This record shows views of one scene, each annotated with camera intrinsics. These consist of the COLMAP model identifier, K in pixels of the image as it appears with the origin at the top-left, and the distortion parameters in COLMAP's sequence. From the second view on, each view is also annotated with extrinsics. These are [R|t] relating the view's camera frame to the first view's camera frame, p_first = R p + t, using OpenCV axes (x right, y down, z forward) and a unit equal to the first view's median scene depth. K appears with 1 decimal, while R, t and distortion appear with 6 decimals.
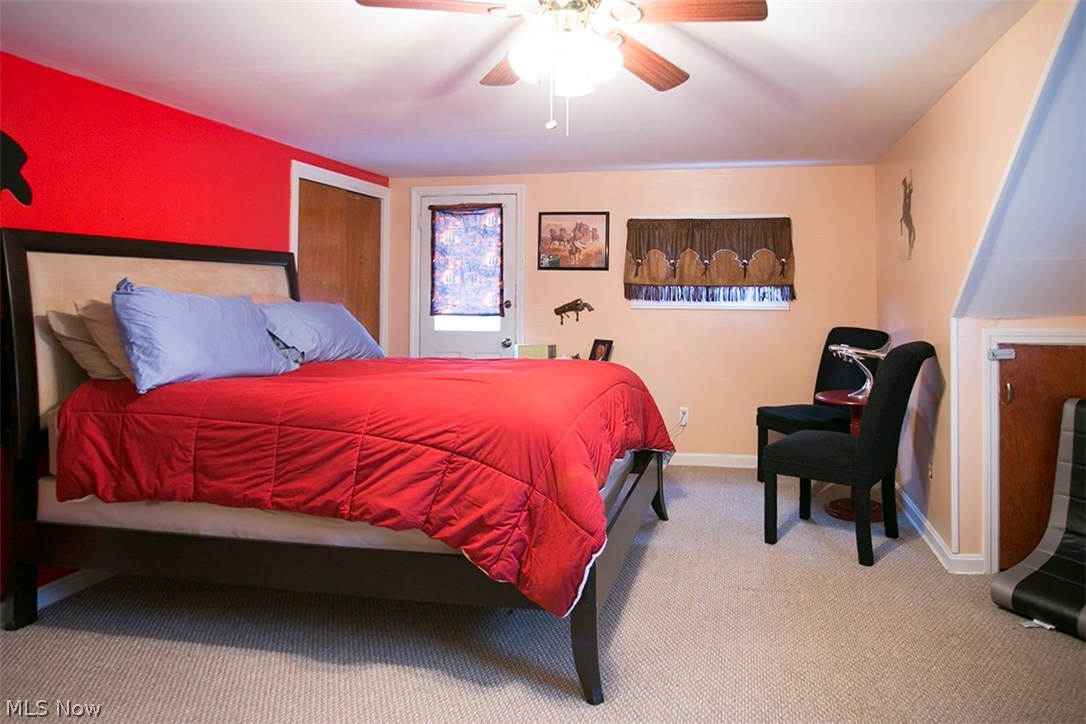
lens RADIAL K [[669.9, 0, 634.9], [0, 669.9, 295.5], [0, 0, 1]] dist [-0.026374, 0.002483]
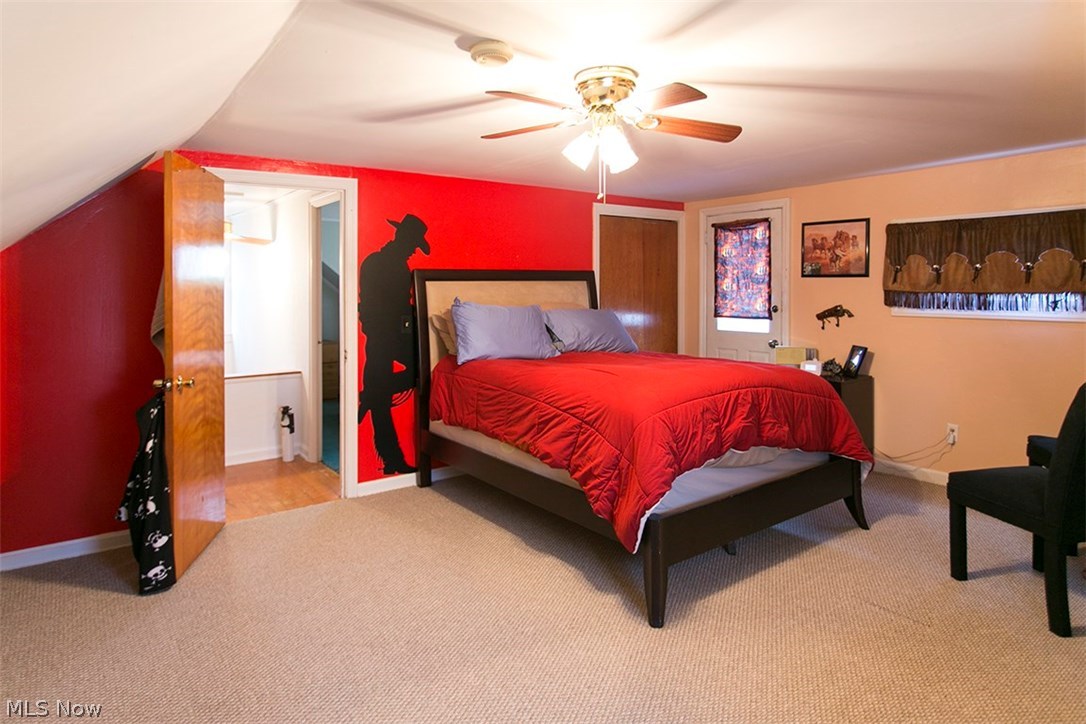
lens RADIAL K [[638.7, 0, 541.2], [0, 638.7, 295.7], [0, 0, 1]] dist [0.000373, 0.001024]
pose [[0.719359, 0.001417, -0.694638, 0.286065], [0.006779, 0.999936, 0.009061, -0.022738], [0.694606, -0.011227, 0.719303, -0.024526]]
